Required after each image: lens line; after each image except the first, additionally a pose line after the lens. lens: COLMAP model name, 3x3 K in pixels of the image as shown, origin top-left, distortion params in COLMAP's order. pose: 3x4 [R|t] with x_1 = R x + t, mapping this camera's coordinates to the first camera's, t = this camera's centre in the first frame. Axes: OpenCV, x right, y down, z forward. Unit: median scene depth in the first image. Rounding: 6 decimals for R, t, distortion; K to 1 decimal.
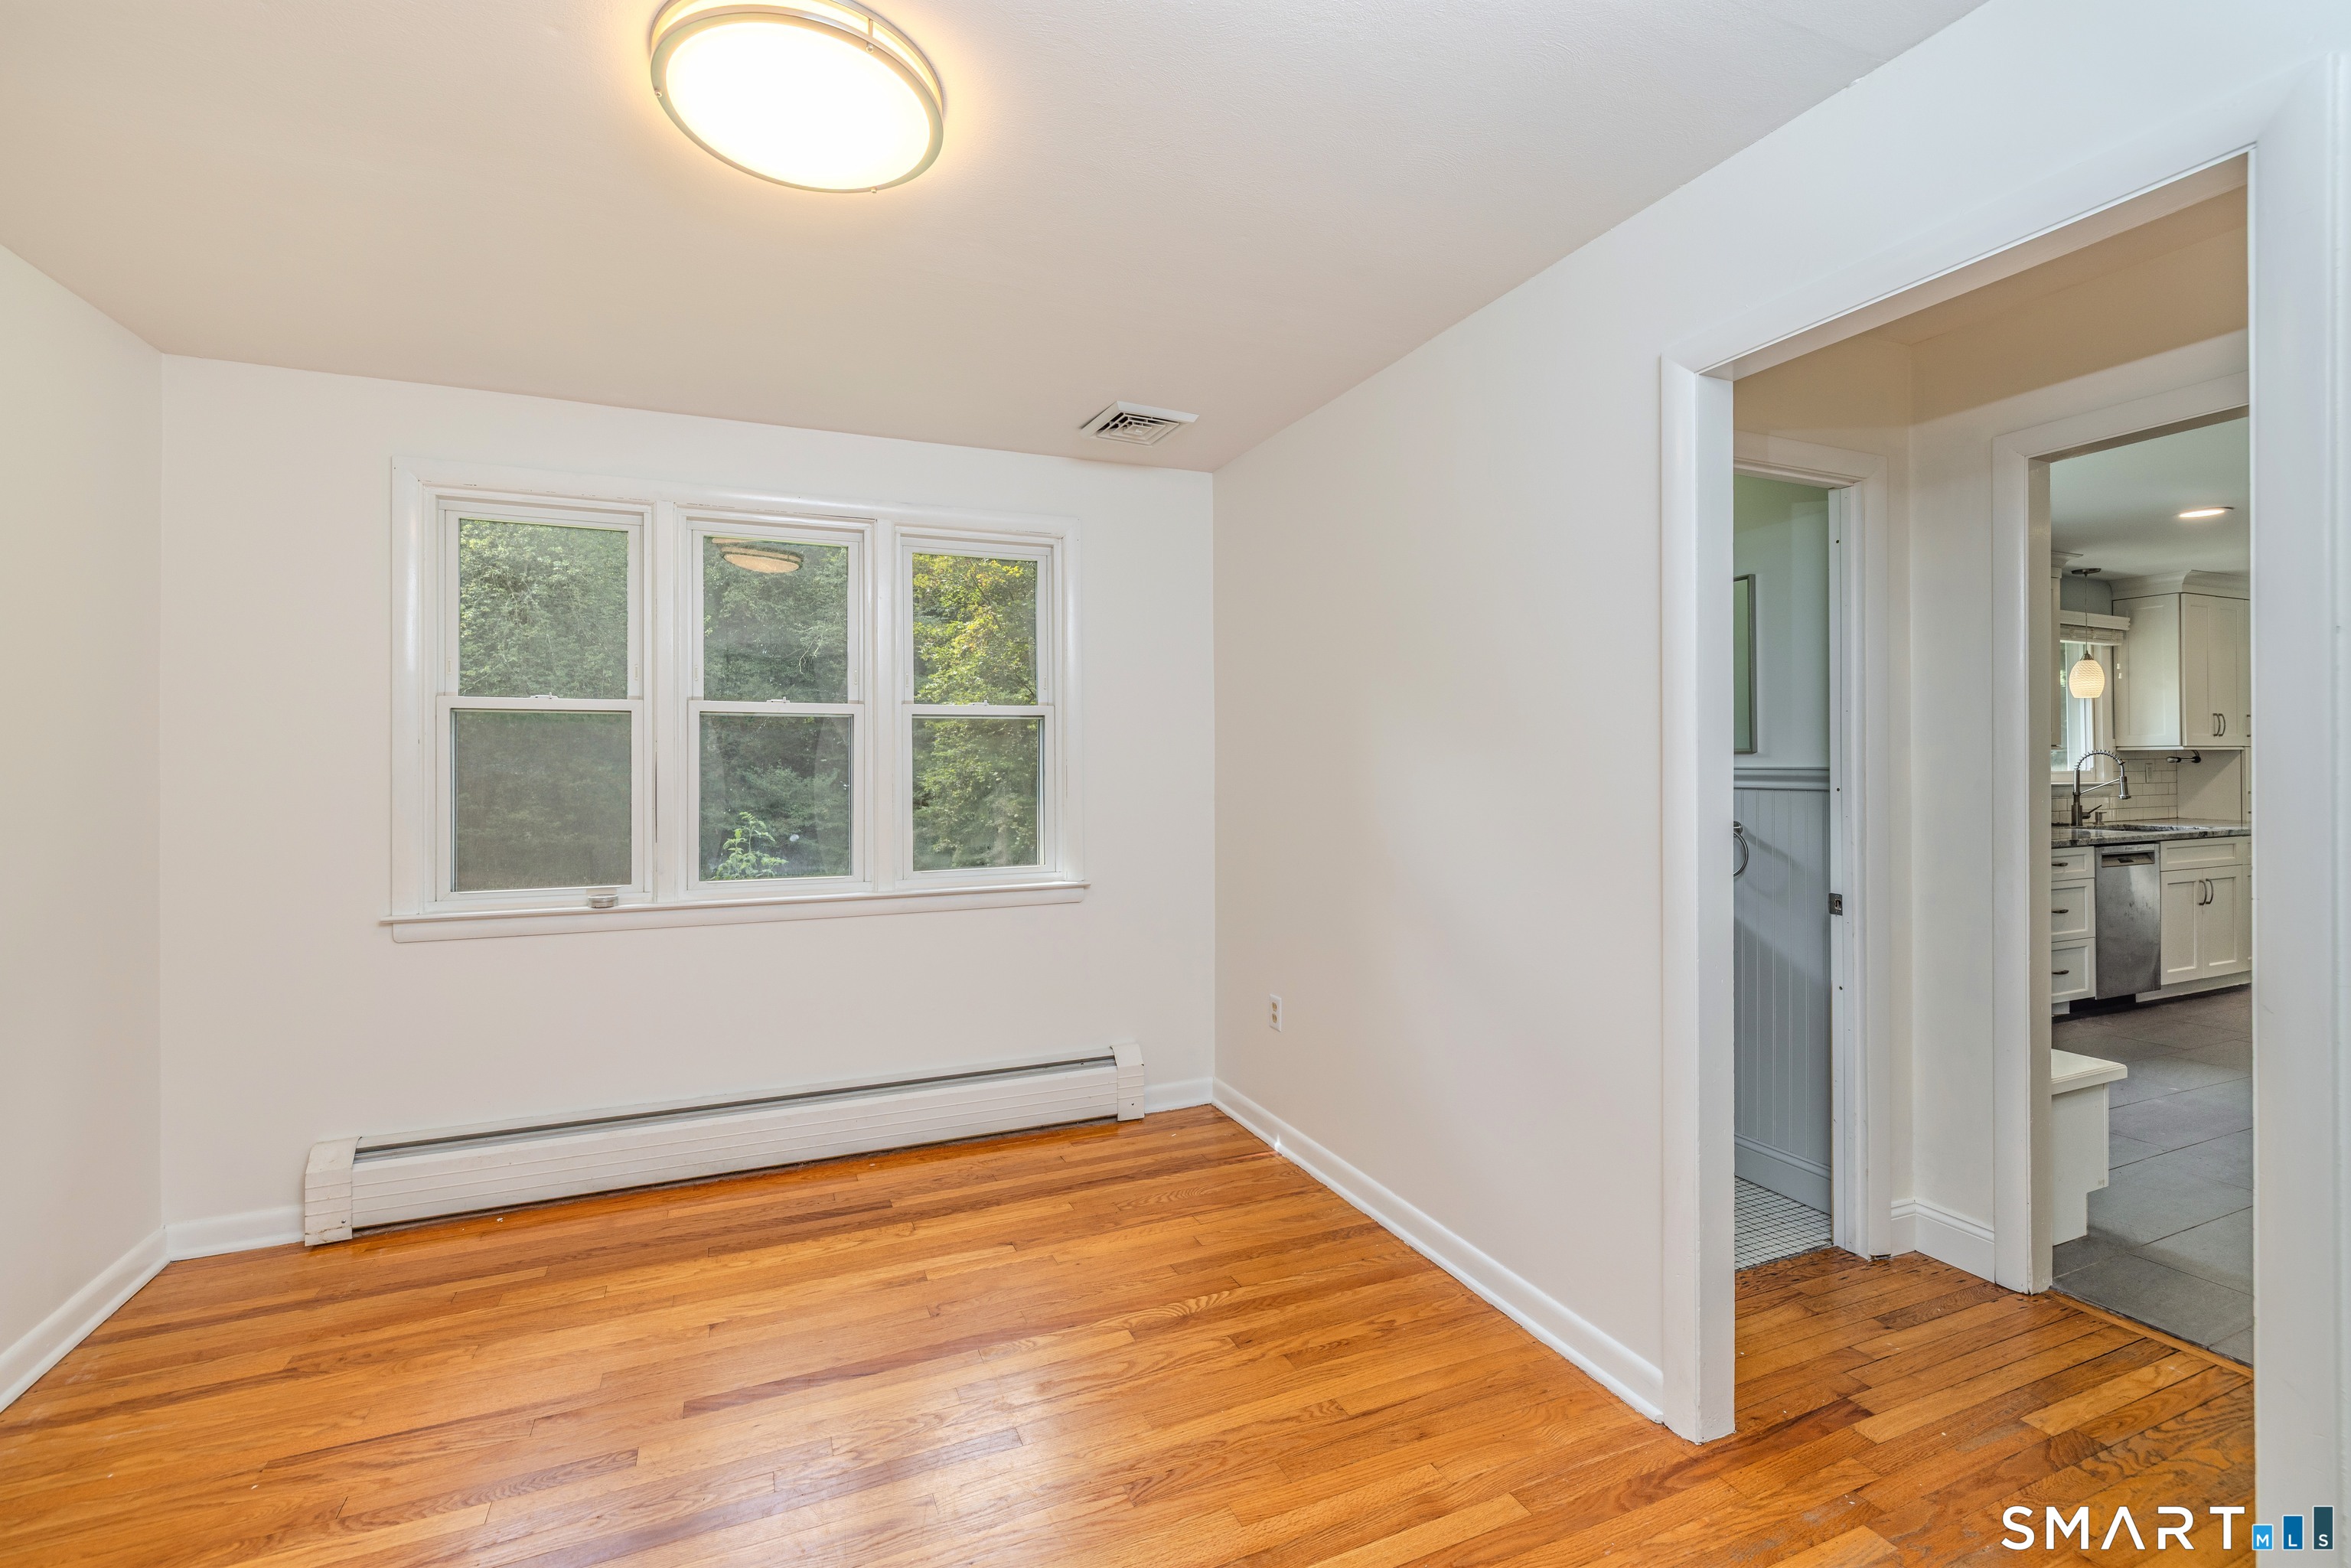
lens RADIAL K [[1018.0, 0, 1141.4], [0, 1018.0, 755.7], [0, 0, 1]] dist [-0.001662, 0.000648]
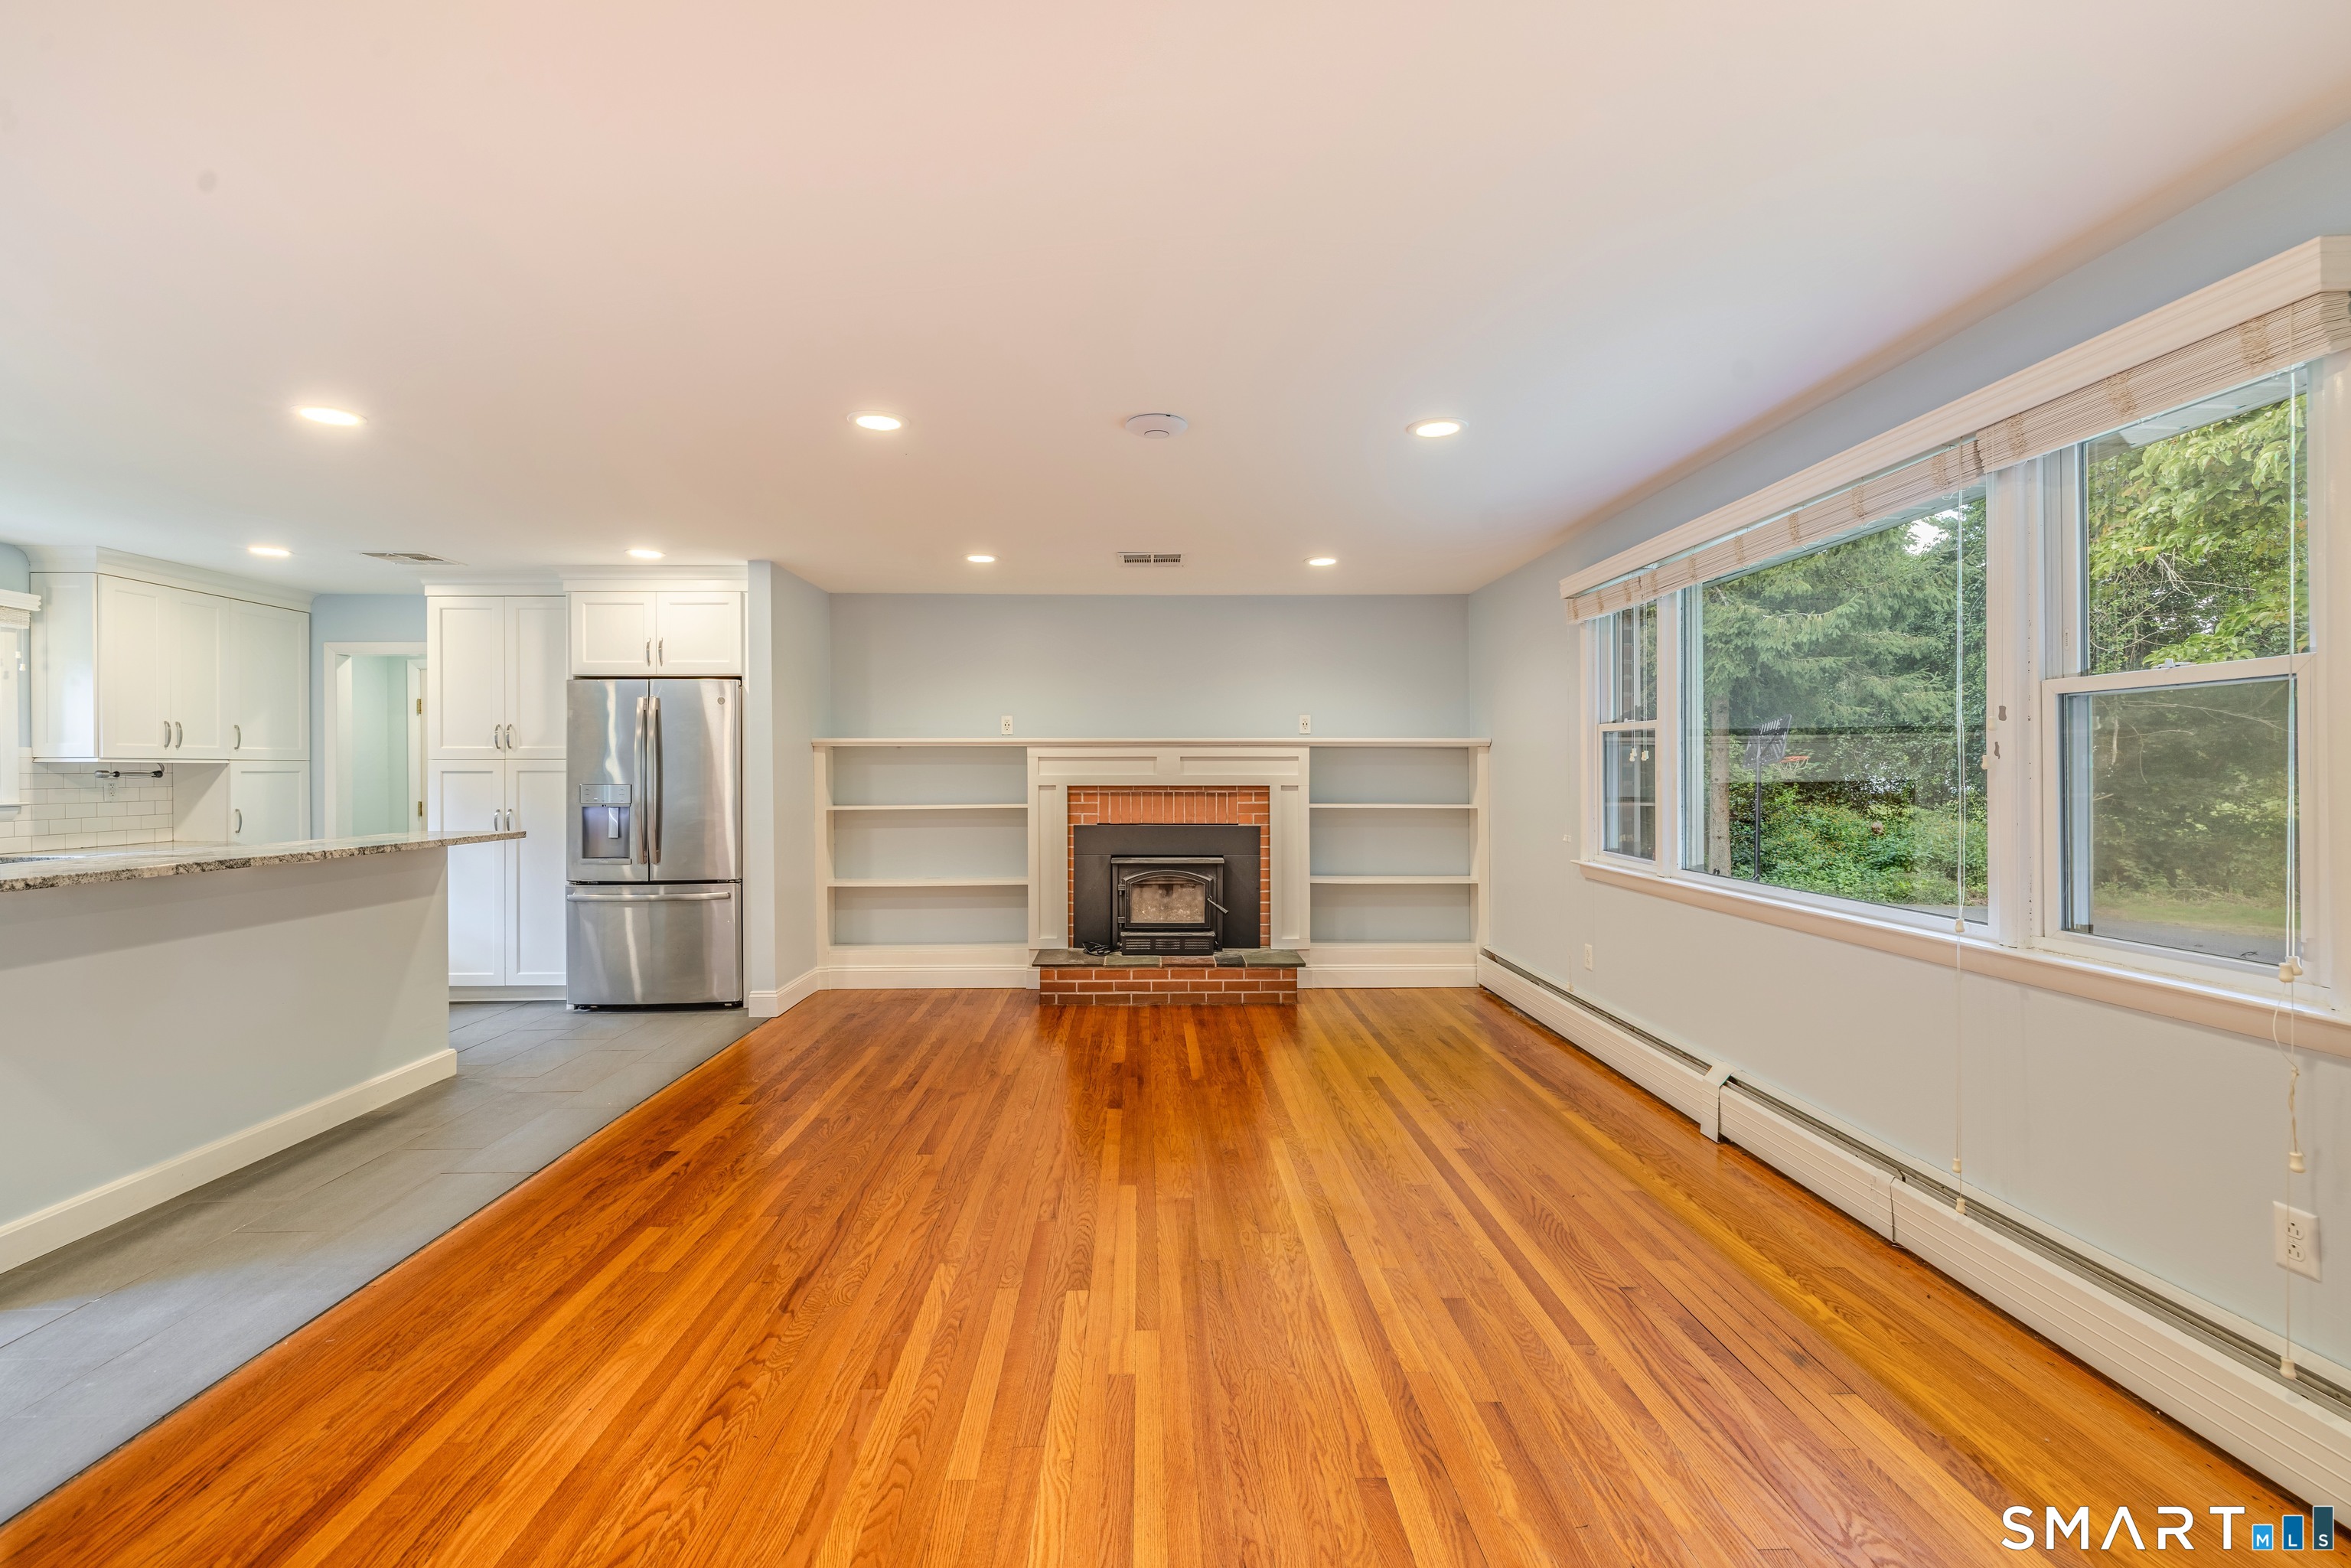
lens RADIAL K [[1018.0, 0, 1178.5], [0, 1018.0, 777.9], [0, 0, 1]] dist [-0.001662, 0.000648]
pose [[0.374385, -0.003336, 0.927267, 0.581957], [0.001497, 0.999994, 0.002993, 0.005668], [-0.927272, 0.000268, 0.374388, -0.125098]]
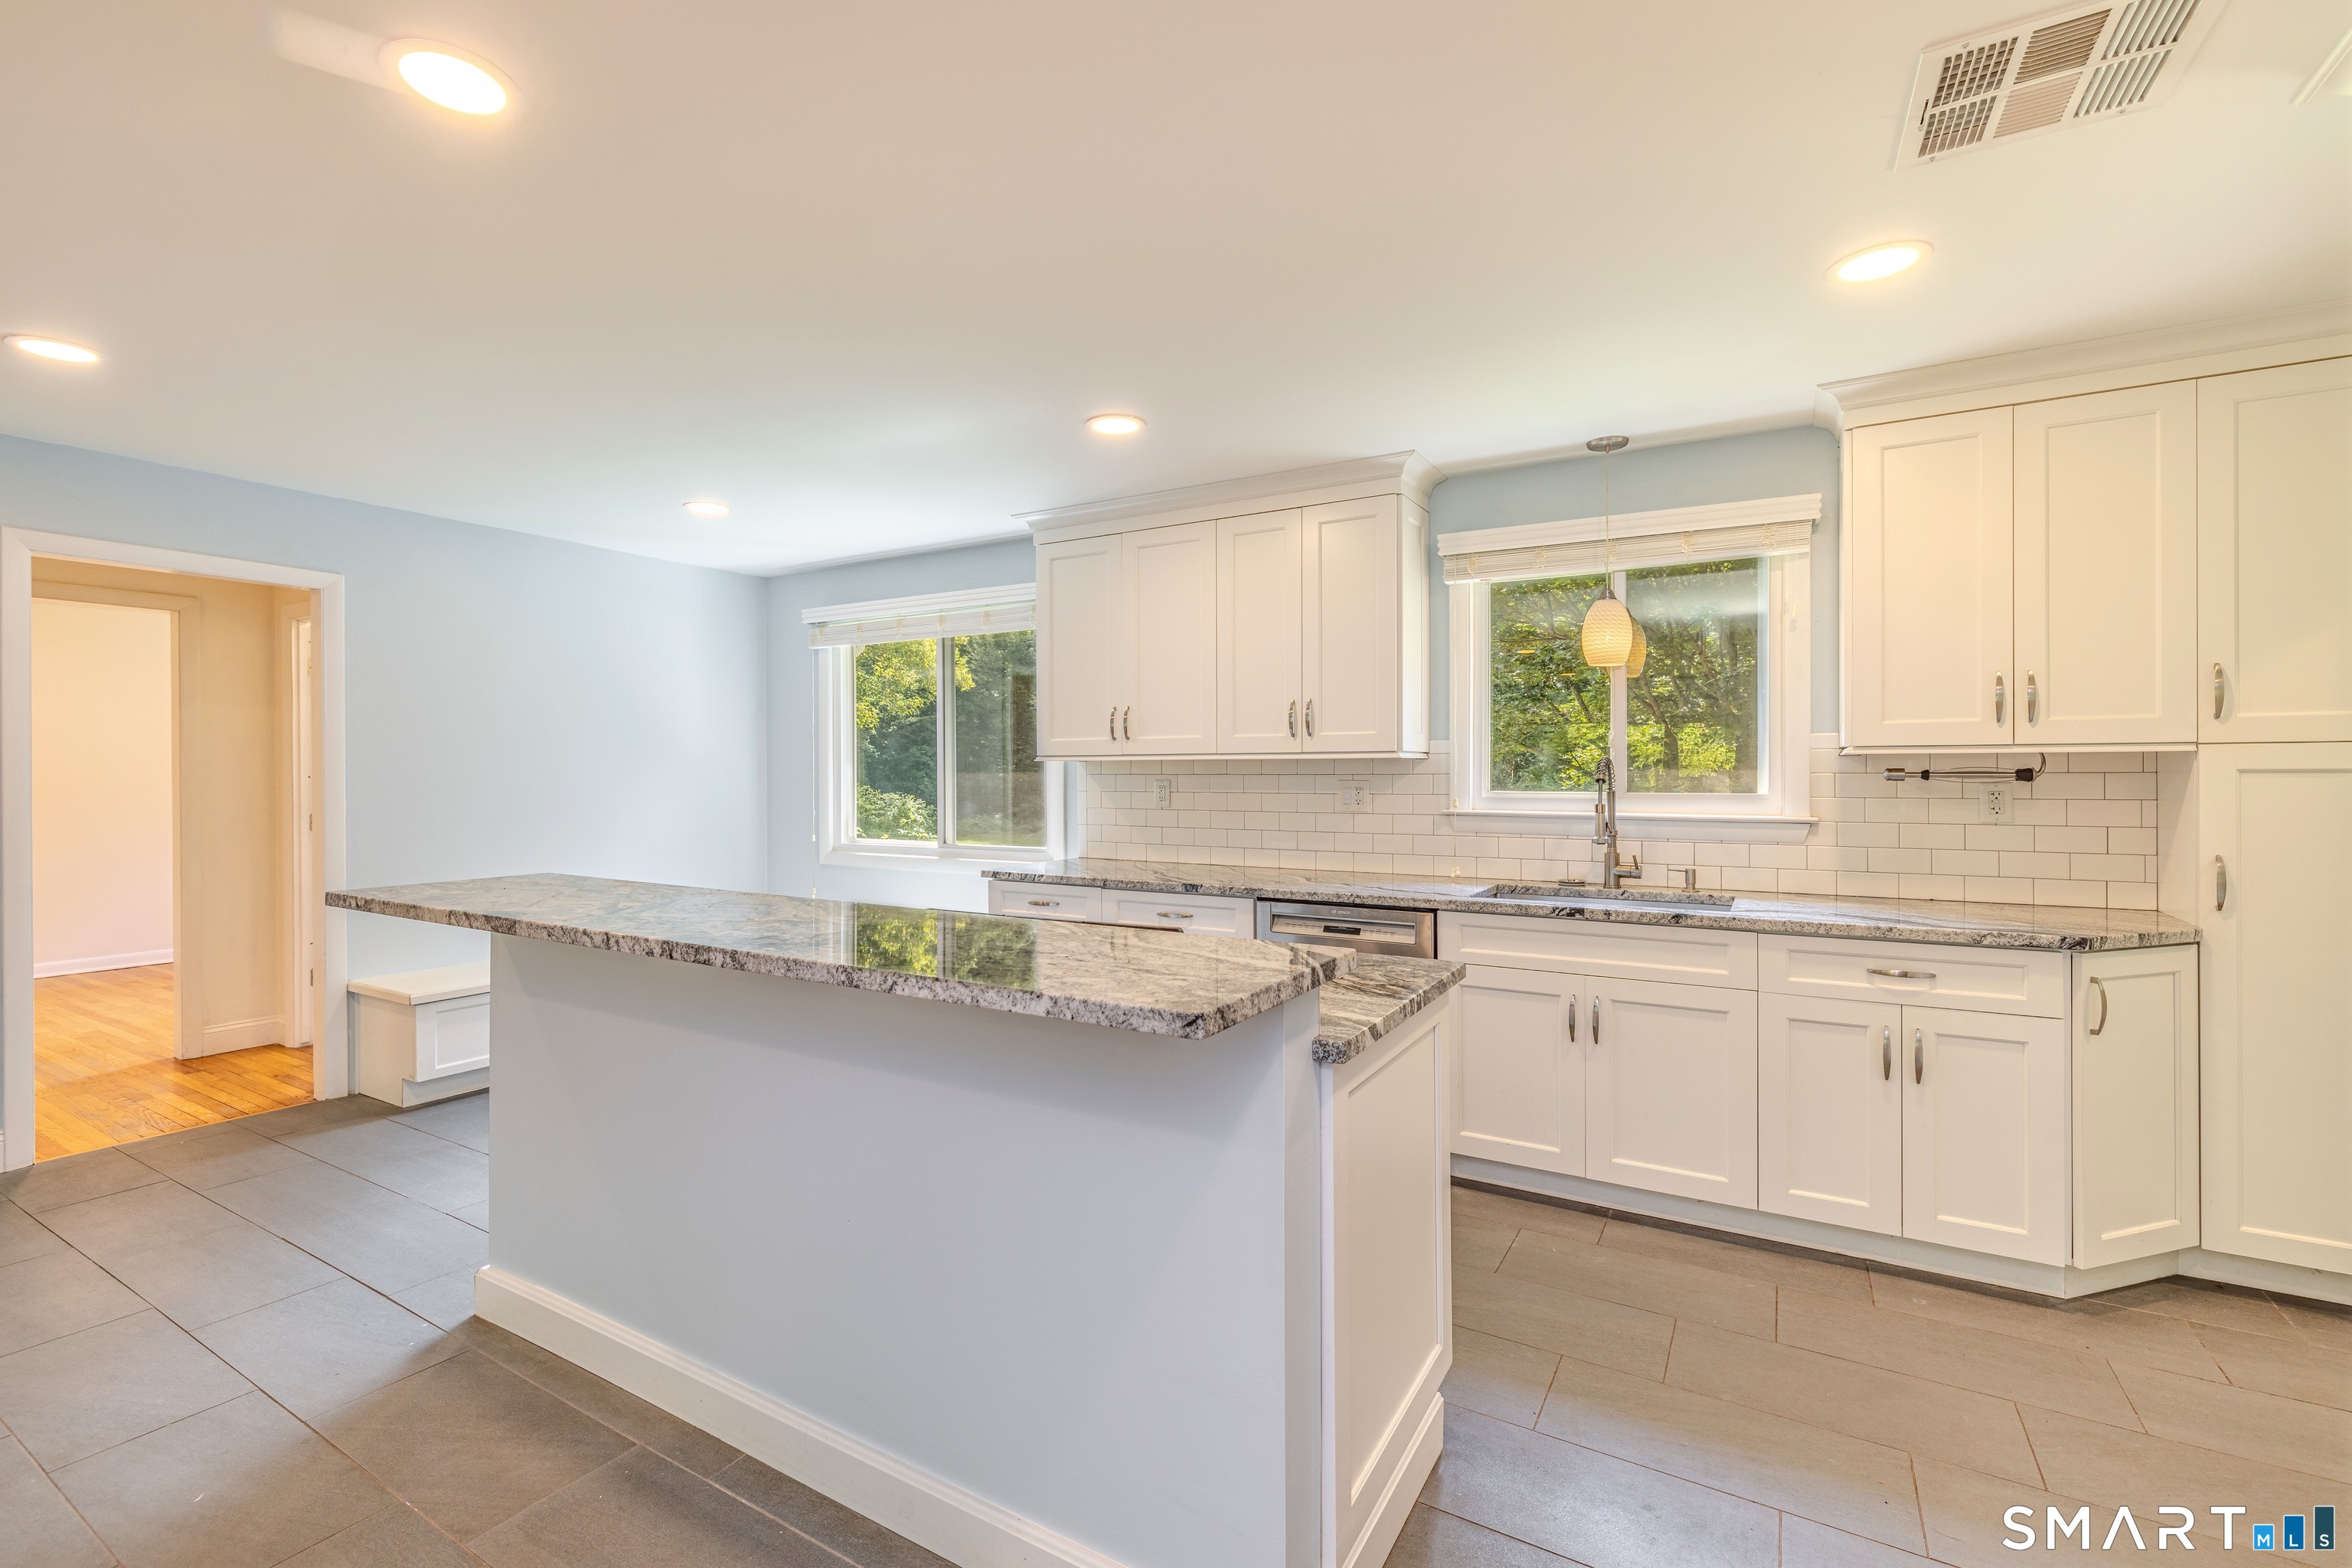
lens RADIAL K [[1018.5, 0, 1084.6], [0, 1018.5, 767.7], [0, 0, 1]] dist [-0.001662, 0.000648]
pose [[0.539590, -0.000824, -0.841927, 1.226227], [-0.000776, 0.999999, -0.001476, 0.001476], [0.841928, 0.001450, 0.539589, 0.435969]]
